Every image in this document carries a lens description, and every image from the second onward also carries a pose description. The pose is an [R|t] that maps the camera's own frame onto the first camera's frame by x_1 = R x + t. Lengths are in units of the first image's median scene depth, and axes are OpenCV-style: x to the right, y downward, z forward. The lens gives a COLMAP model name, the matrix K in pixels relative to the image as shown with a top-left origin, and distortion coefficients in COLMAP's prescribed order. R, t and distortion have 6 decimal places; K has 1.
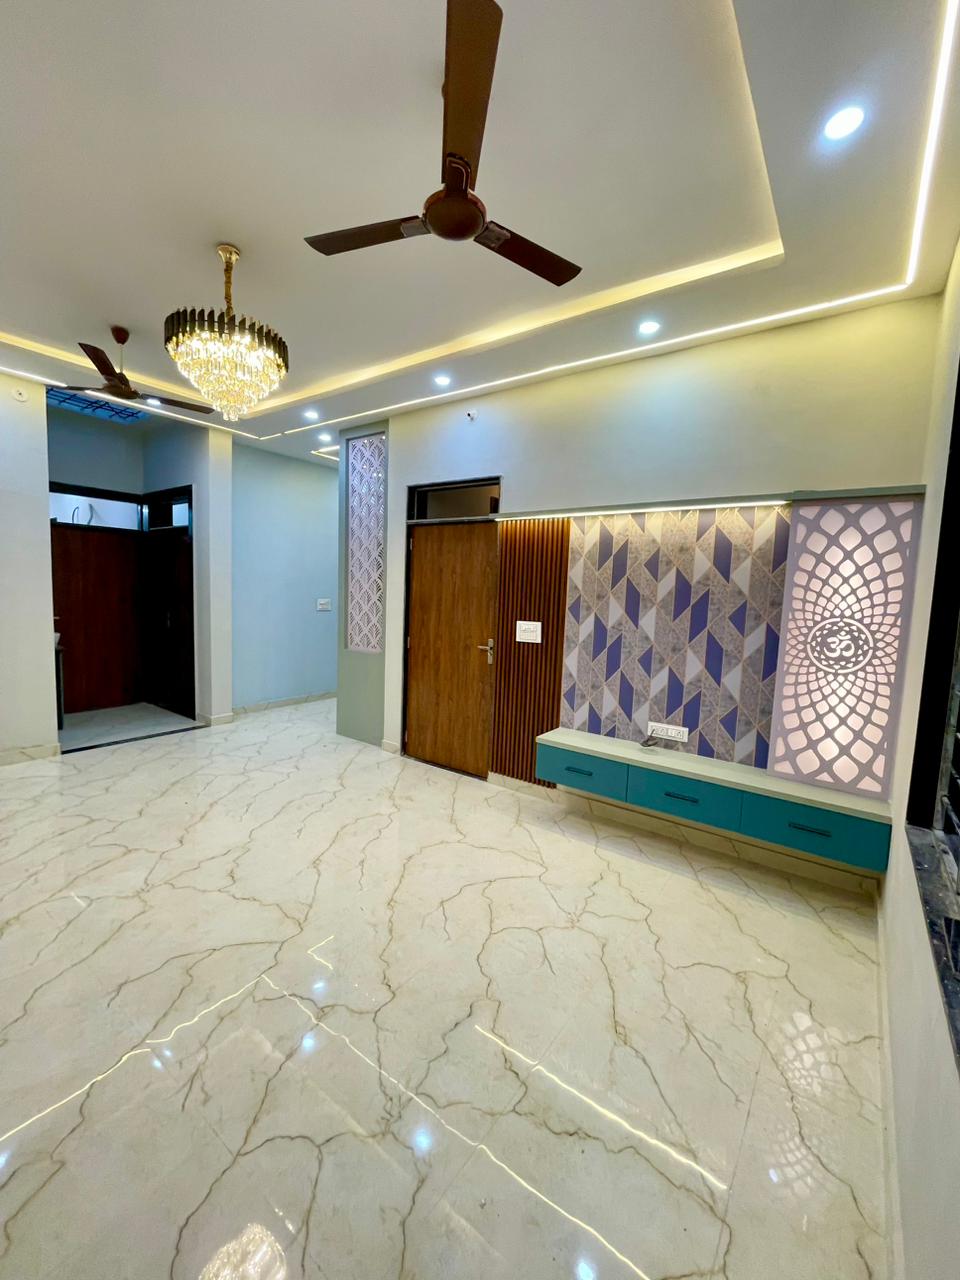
lens RADIAL K [[511.0, 0, 480.0], [0, 511.0, 640.0], [0, 0, 1]] dist [-0.001724, -0.000385]
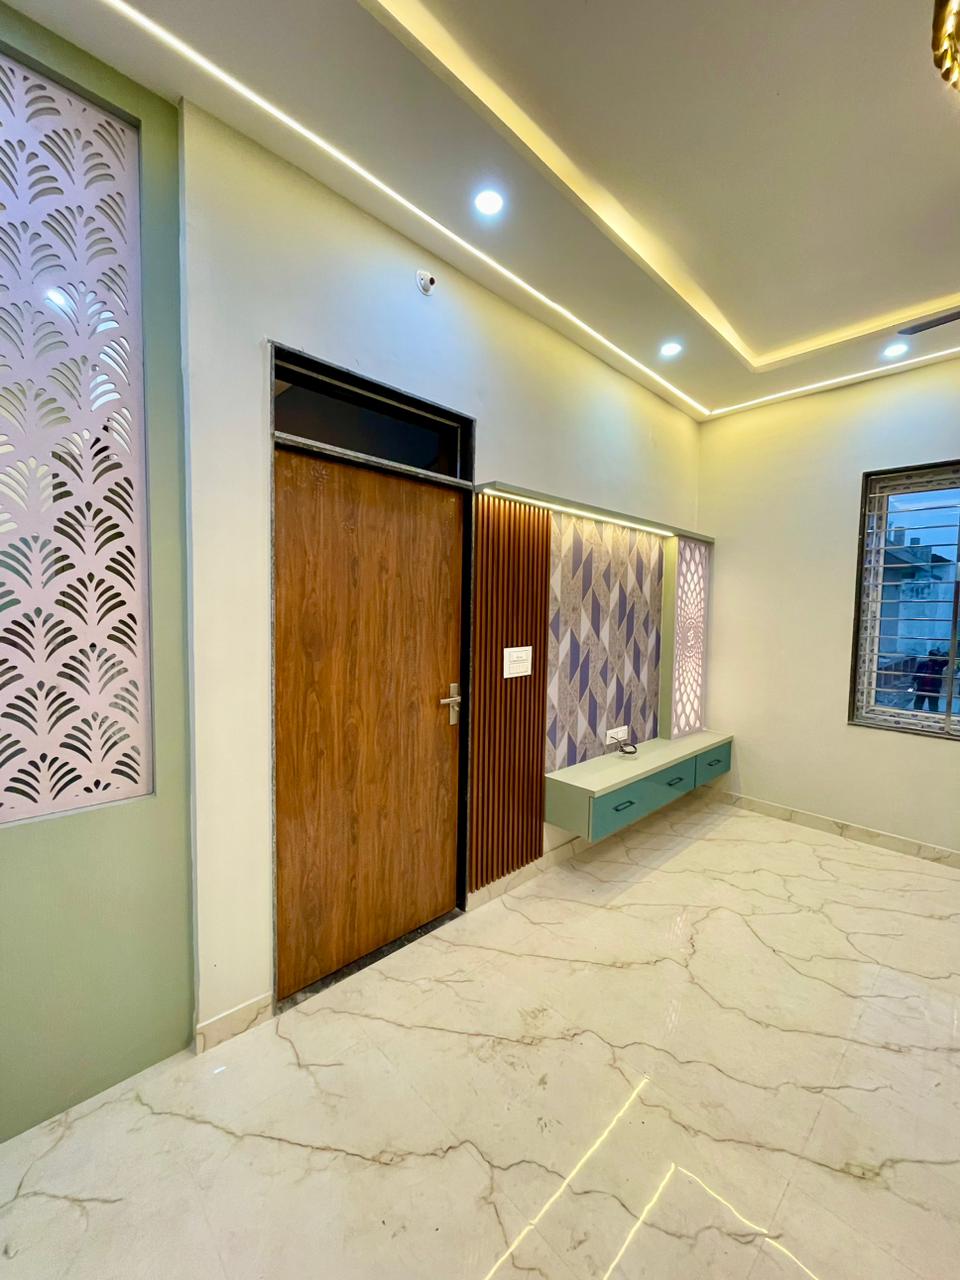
lens RADIAL K [[515.9, 0, 480.0], [0, 515.9, 640.0], [0, 0, 1]] dist [-0.001525, -0.000241]
pose [[0.179715, -0.094691, 0.979151, -0.678200], [0.085079, 0.993123, 0.080426, -0.119454], [-0.980033, 0.068852, 0.186535, 1.016721]]
